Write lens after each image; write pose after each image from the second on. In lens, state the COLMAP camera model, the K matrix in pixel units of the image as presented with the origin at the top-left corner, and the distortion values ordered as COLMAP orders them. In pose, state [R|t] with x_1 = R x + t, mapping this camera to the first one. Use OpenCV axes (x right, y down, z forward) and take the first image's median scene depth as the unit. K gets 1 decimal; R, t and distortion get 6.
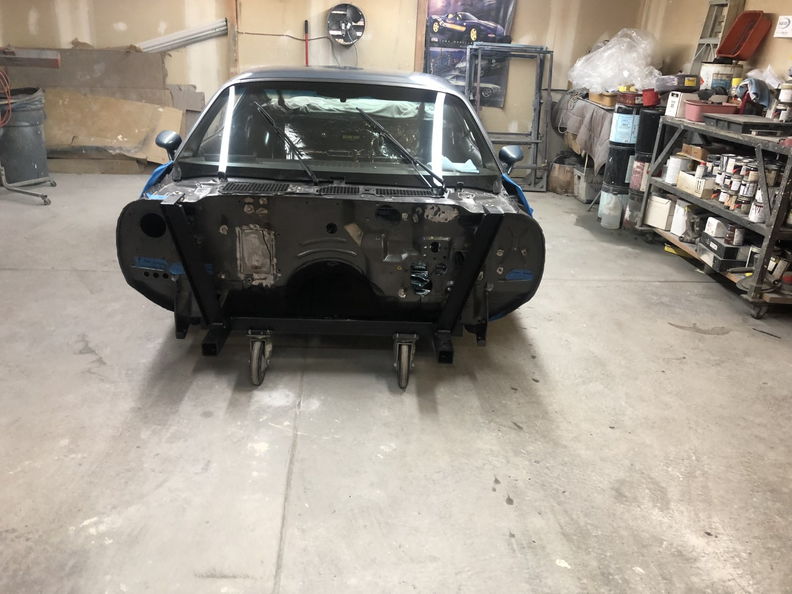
lens RADIAL K [[633.7, 0, 399.2], [0, 633.7, 284.4], [0, 0, 1]] dist [0.062960, -0.078313]
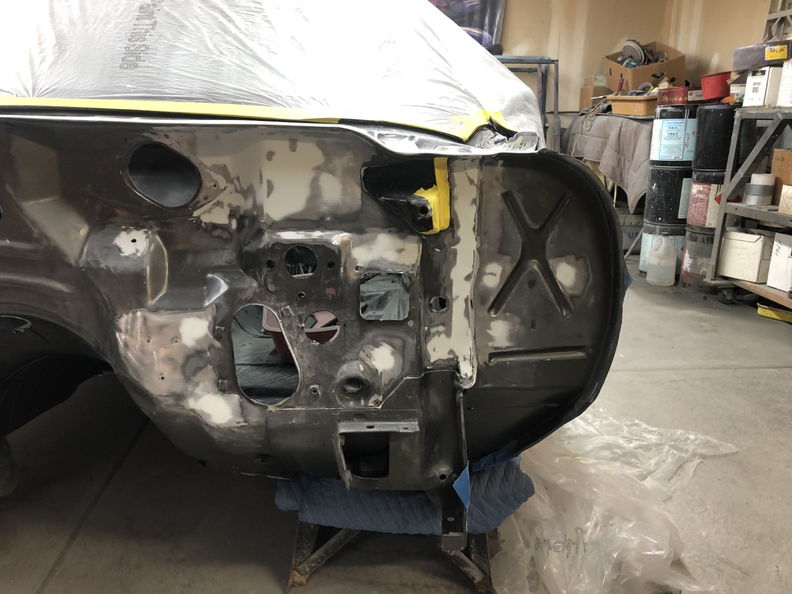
lens RADIAL K [[633.7, 0, 390.8], [0, 633.7, 298.6], [0, 0, 1]] dist [0.062960, -0.078313]
pose [[0.998935, -0.039912, -0.023167, 0.058768], [0.037489, 0.994583, -0.096947, -0.018816], [0.026911, 0.095975, 0.995020, 0.323426]]
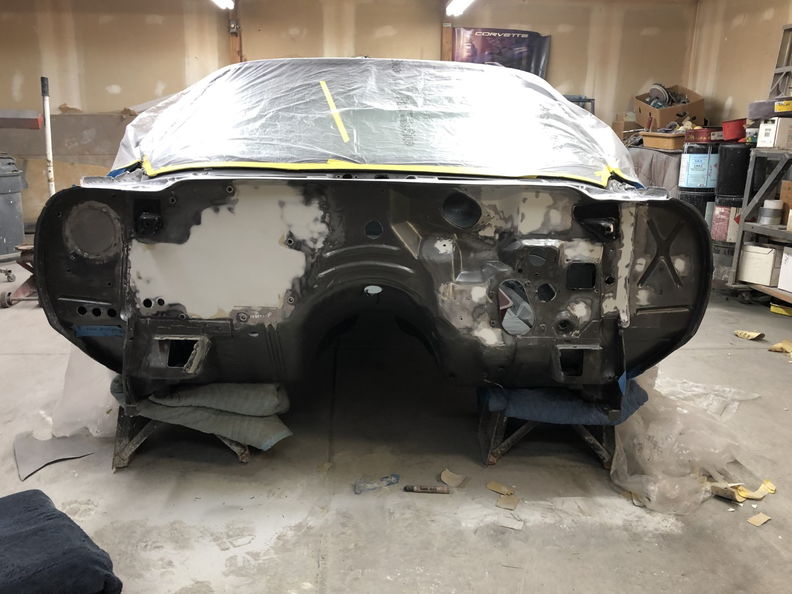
lens RADIAL K [[633.7, 0, 395.8], [0, 633.7, 291.8], [0, 0, 1]] dist [0.062960, -0.078313]
pose [[0.999288, -0.033503, -0.017355, -0.036826], [0.031001, 0.991224, -0.128510, 0.010357], [0.021508, 0.127881, 0.991556, 0.175010]]
